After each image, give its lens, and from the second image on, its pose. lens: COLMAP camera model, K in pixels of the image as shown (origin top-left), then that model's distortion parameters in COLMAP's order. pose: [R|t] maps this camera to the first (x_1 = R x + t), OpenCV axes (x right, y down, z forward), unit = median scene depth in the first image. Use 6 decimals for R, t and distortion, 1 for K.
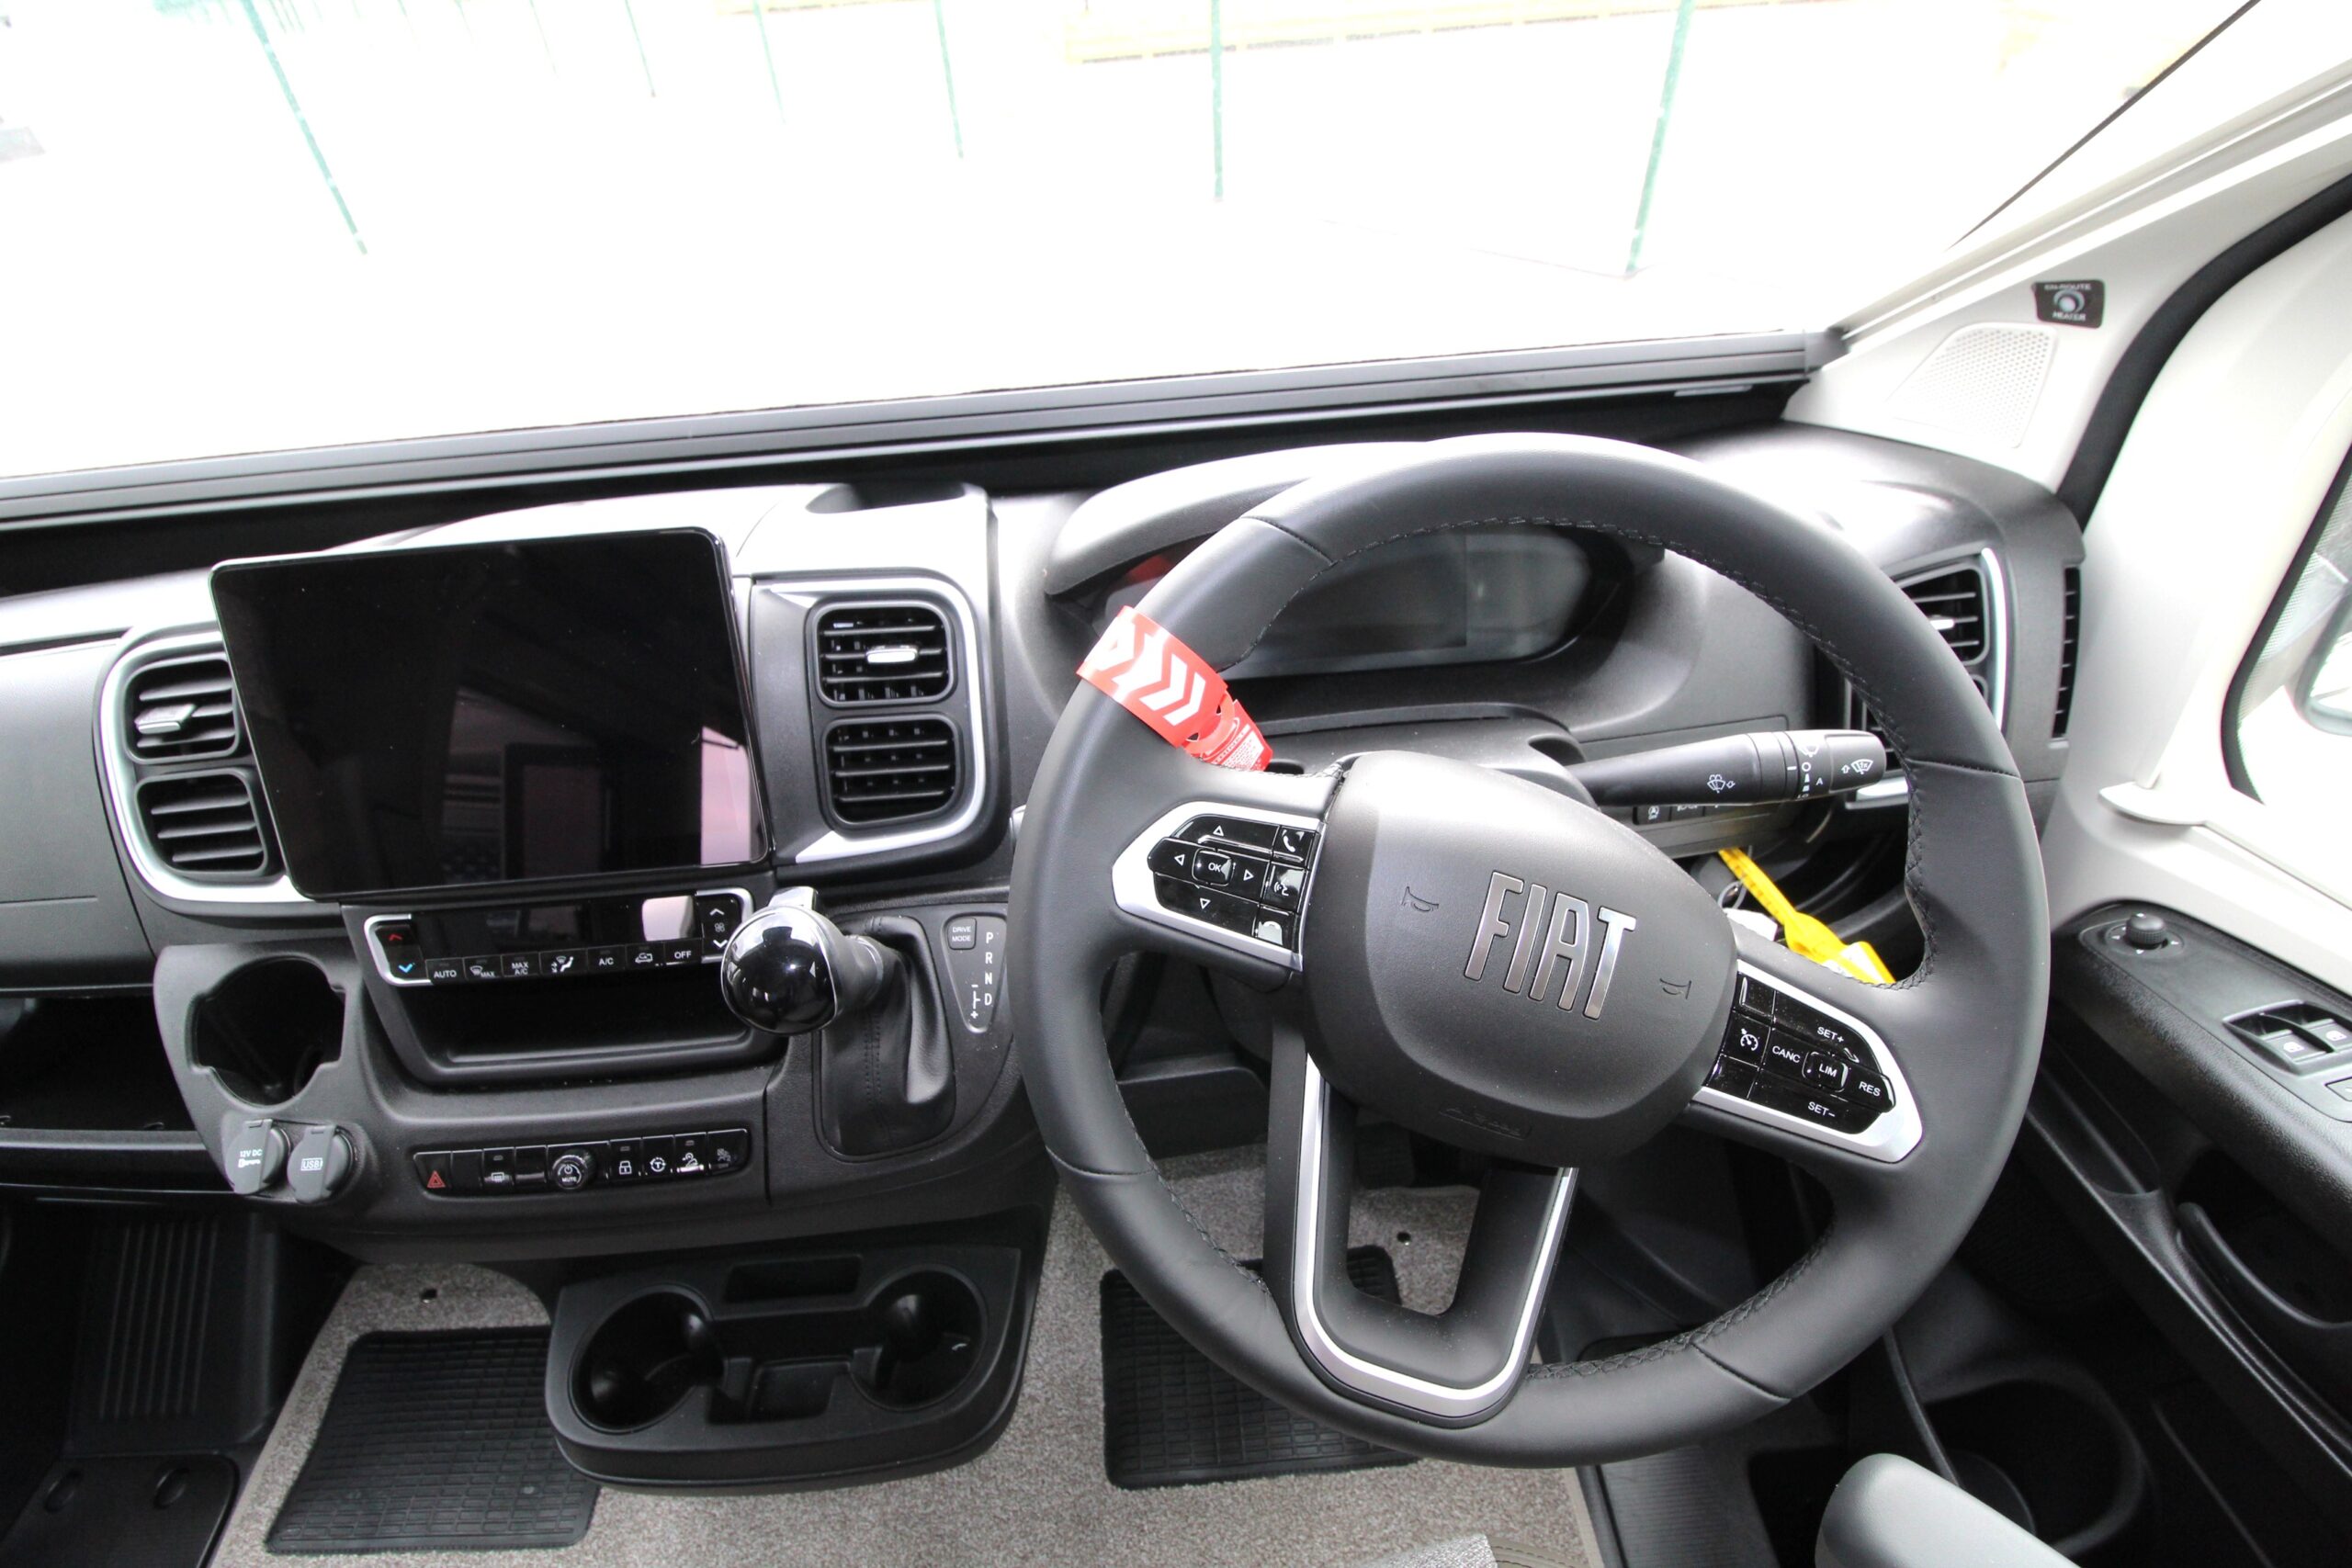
lens RADIAL K [[1096.7, 0, 1183.9], [0, 1096.7, 777.0], [0, 0, 1]] dist [-0.001095, -0.013190]
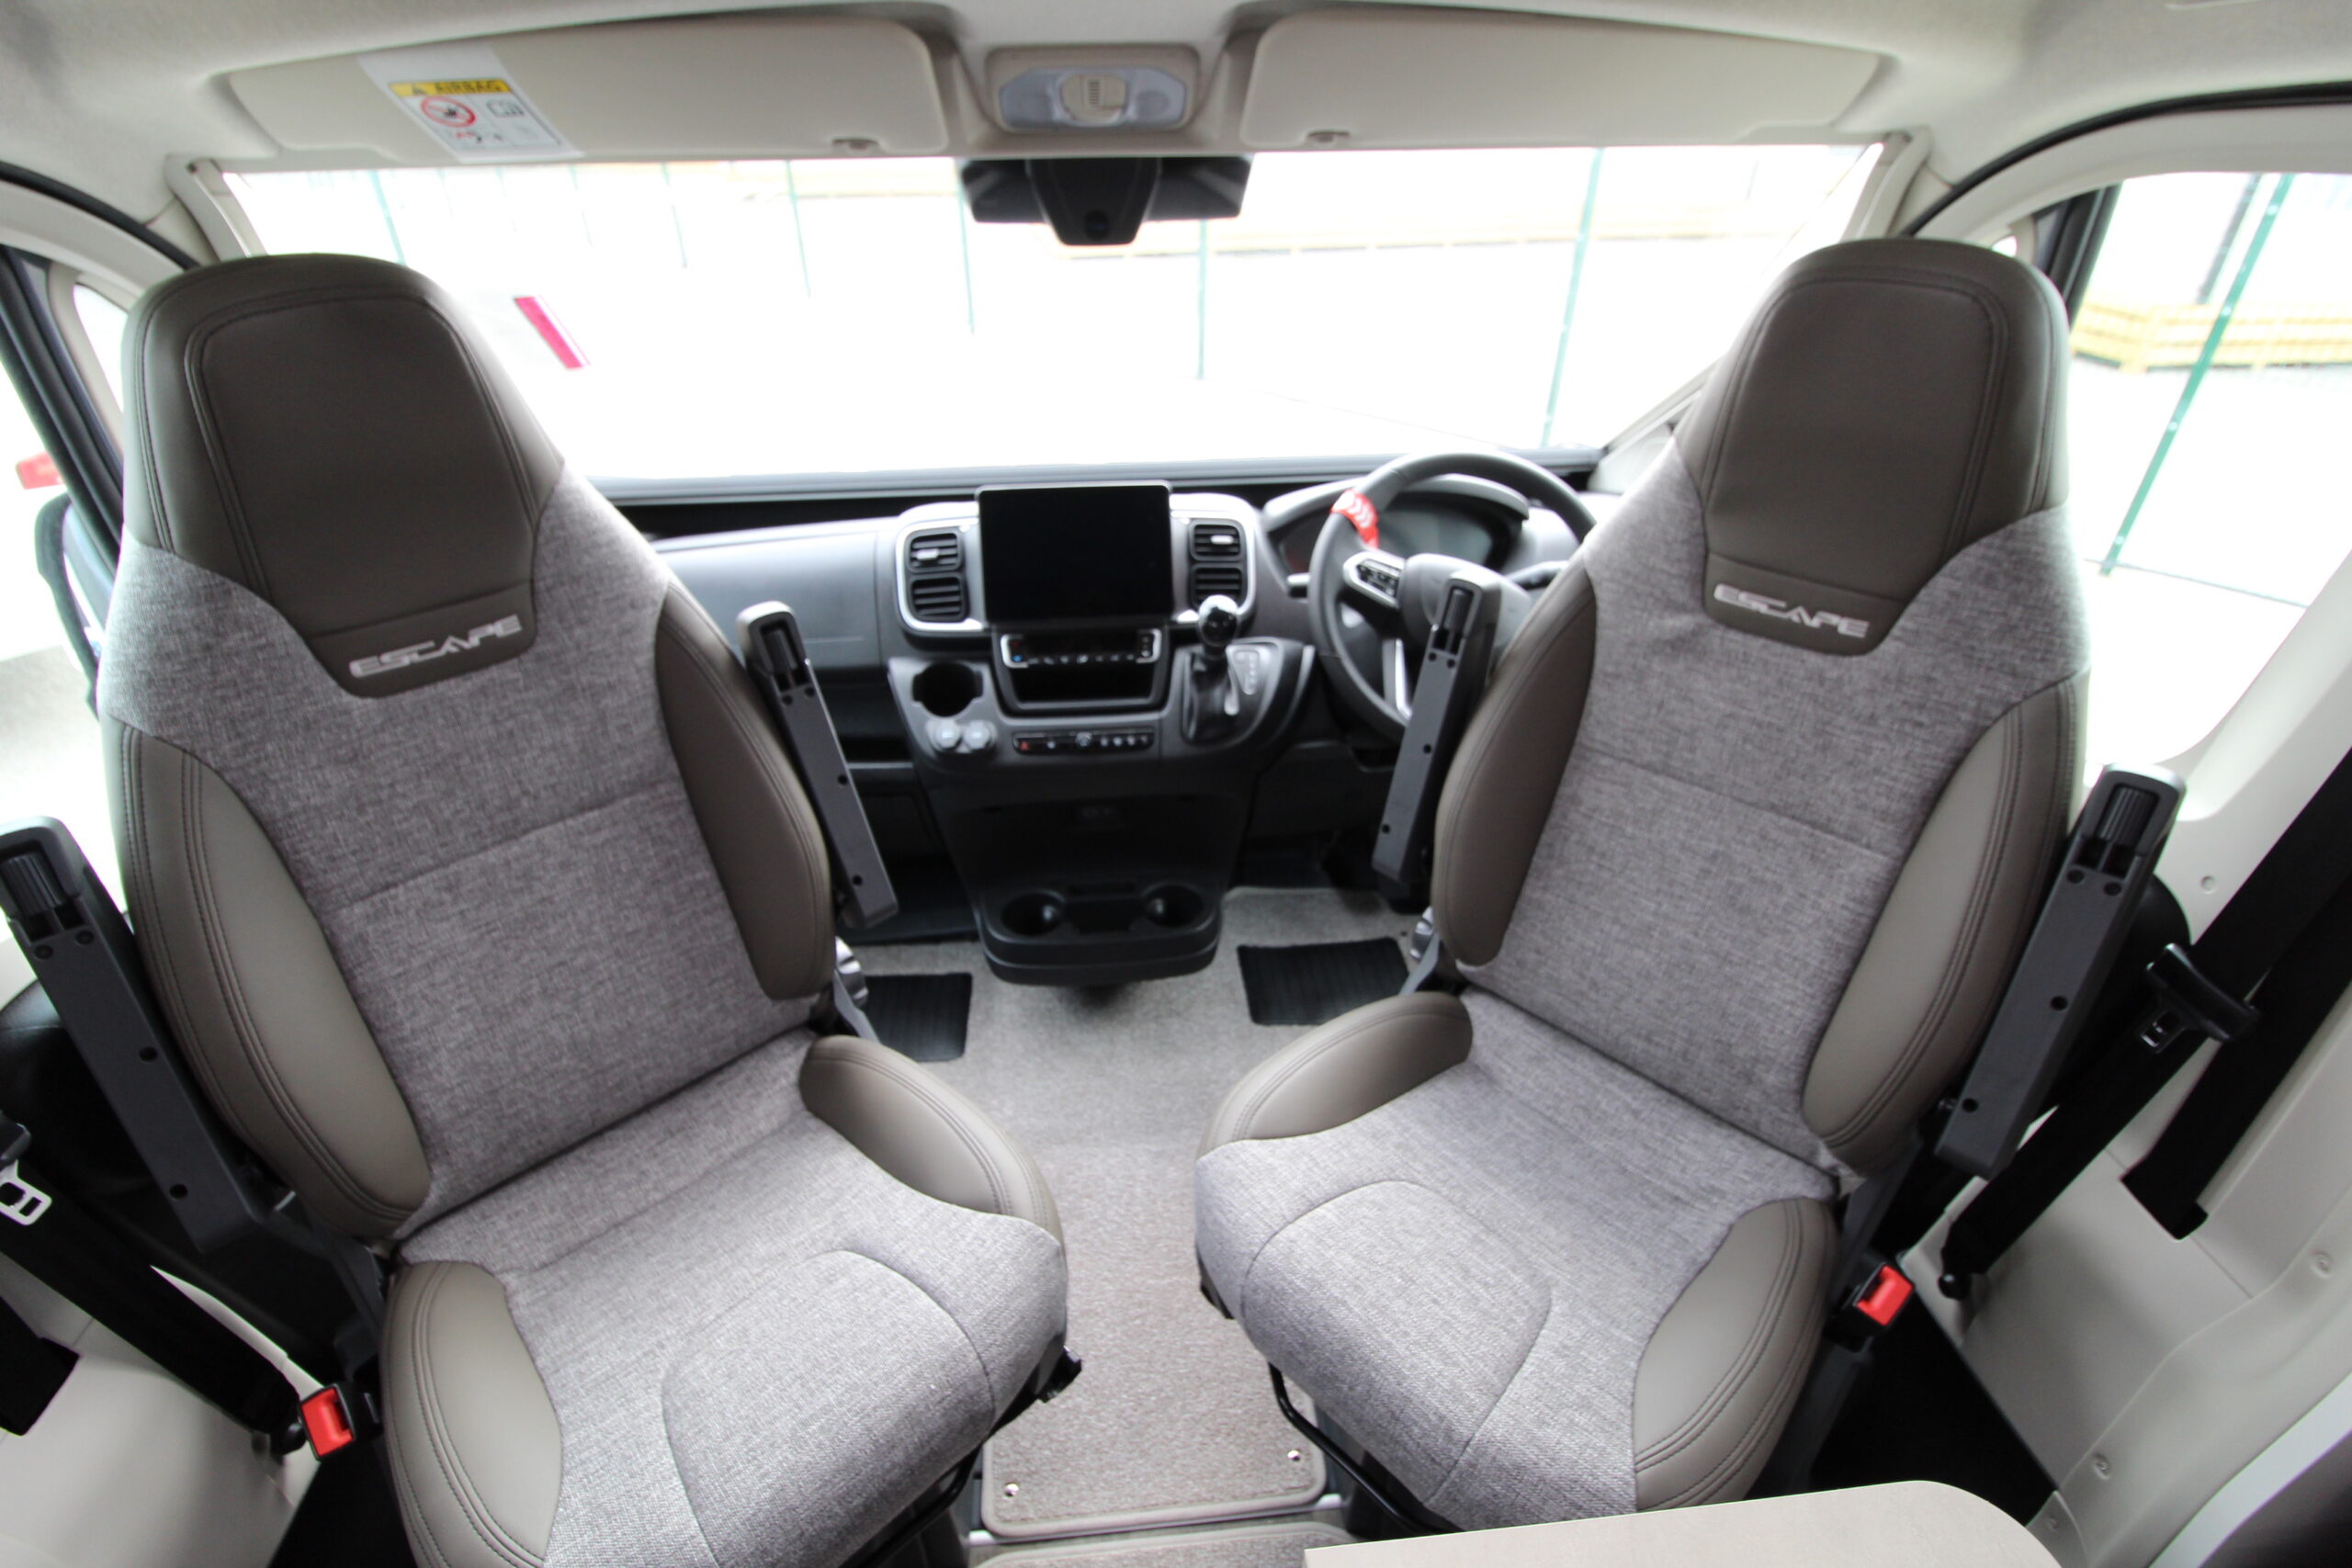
lens RADIAL K [[1096.7, 0, 1183.9], [0, 1096.7, 777.0], [0, 0, 1]] dist [-0.001095, -0.013190]
pose [[0.998453, 0.023876, 0.050206, -0.453639], [-0.016729, 0.990257, -0.138245, 0.763851], [-0.053018, 0.137191, 0.989125, -1.396717]]
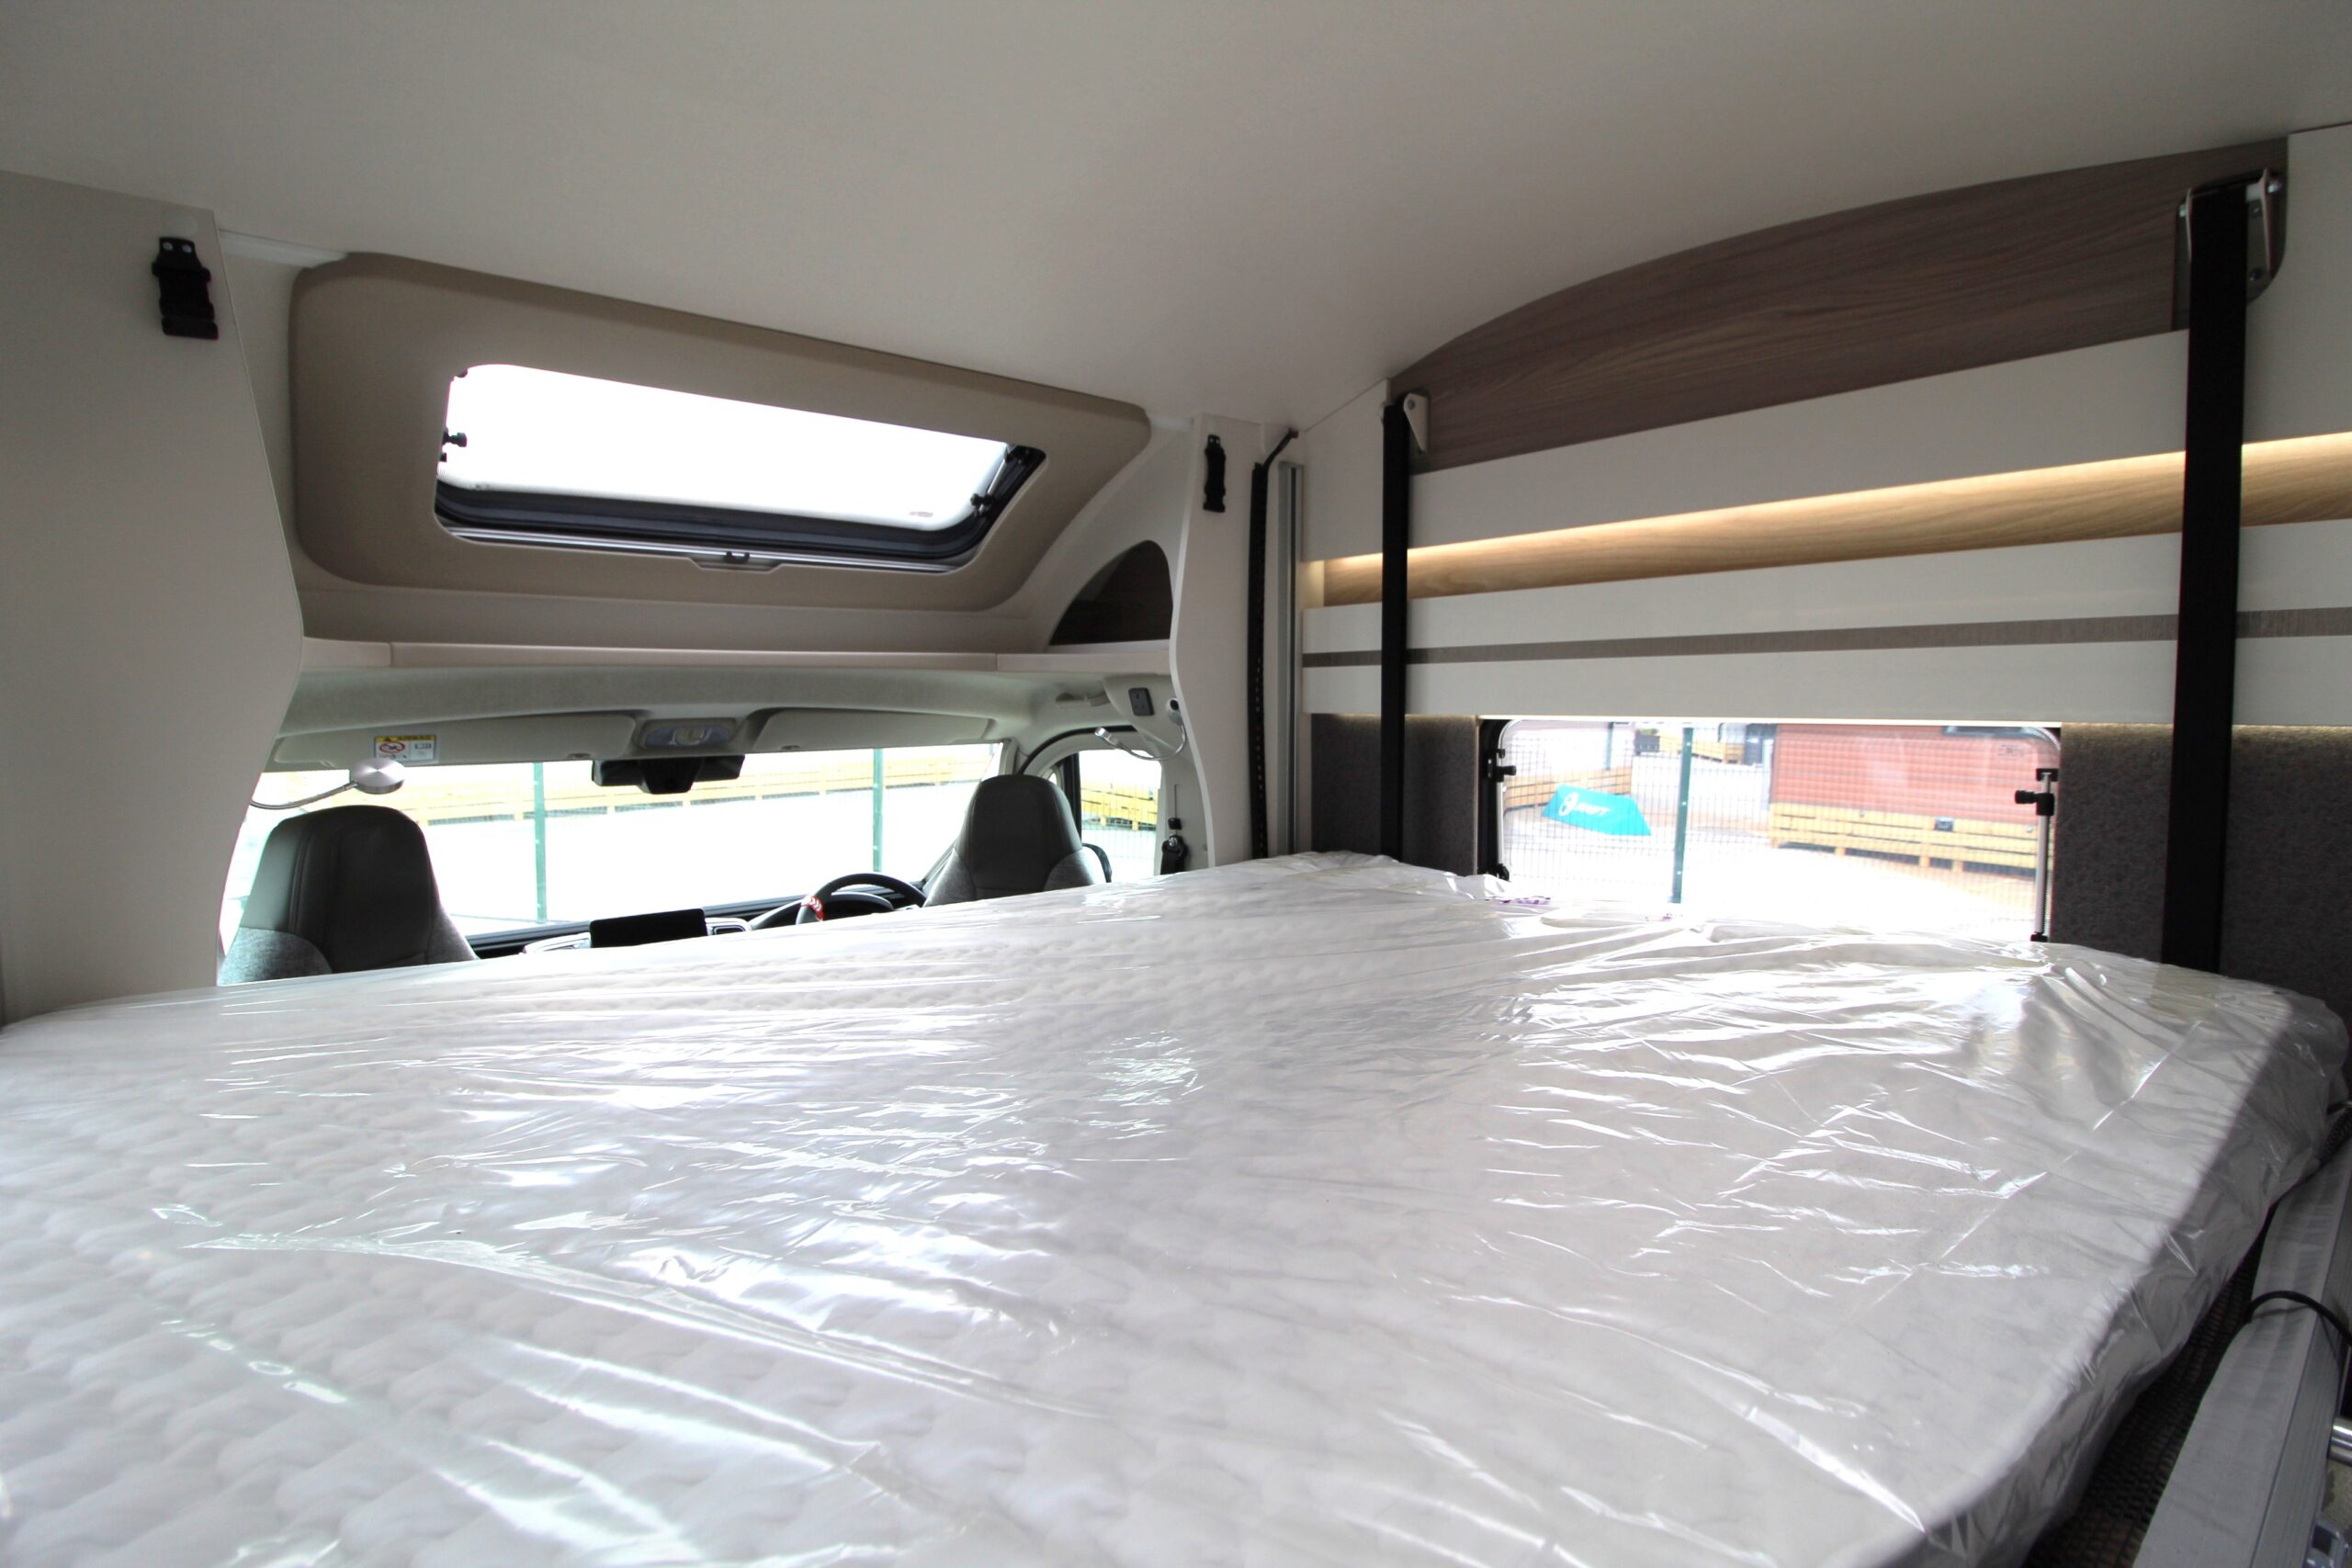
lens RADIAL K [[1092.4, 0, 1181.5], [0, 1092.4, 776.3], [0, 0, 1]] dist [0.000080, -0.013743]
pose [[0.805611, 0.007904, 0.592392, -1.548806], [0.338950, 0.813947, -0.471809, 2.257548], [-0.485905, 0.580886, 0.653045, -3.462374]]
